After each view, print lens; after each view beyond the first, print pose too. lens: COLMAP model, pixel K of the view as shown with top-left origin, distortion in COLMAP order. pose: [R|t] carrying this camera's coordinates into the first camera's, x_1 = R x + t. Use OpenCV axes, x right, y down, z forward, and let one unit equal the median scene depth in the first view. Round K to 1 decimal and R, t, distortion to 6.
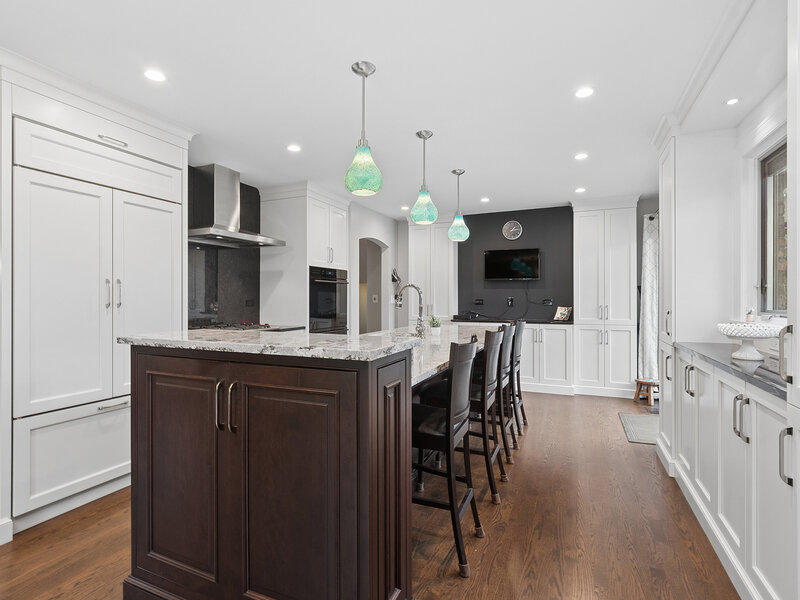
lens RADIAL K [[395.3, 0, 397.2], [0, 395.3, 298.8], [0, 0, 1]] dist [0.000326, -0.006645]
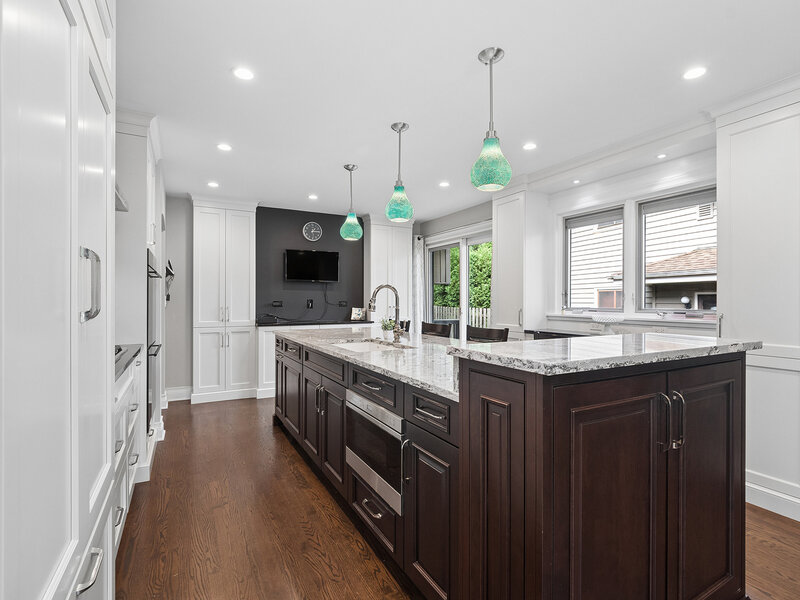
lens RADIAL K [[395.3, 0, 397.2], [0, 395.3, 298.8], [0, 0, 1]] dist [0.000326, -0.006645]
pose [[0.608336, 0.005775, 0.793658, -0.573154], [-0.003073, 0.999983, -0.004921, 0.000450], [-0.793673, 0.000554, 0.608344, 0.356043]]
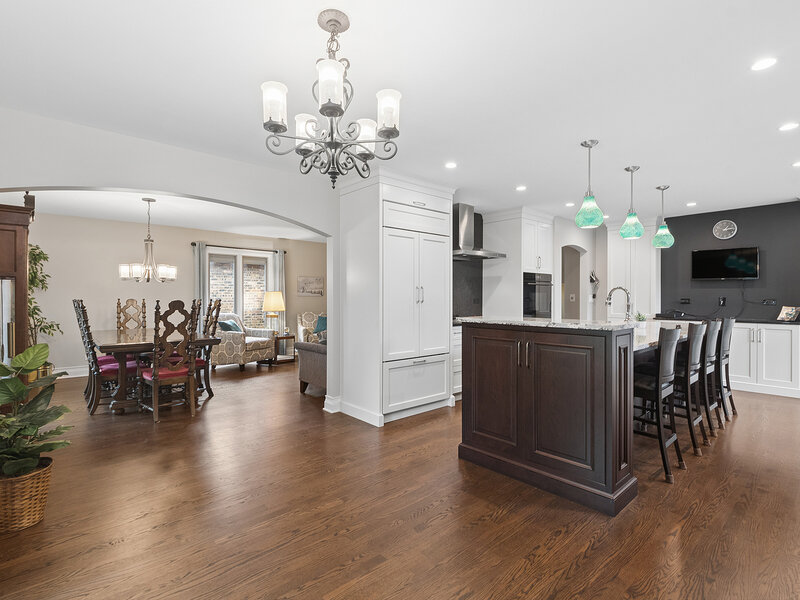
lens RADIAL K [[395.3, 0, 397.2], [0, 395.3, 298.8], [0, 0, 1]] dist [0.000326, -0.006645]
pose [[0.909404, 0.002483, -0.415906, -0.073745], [-0.000967, 0.999992, 0.003856, -0.002282], [0.415912, -0.003105, 0.909399, -0.389460]]
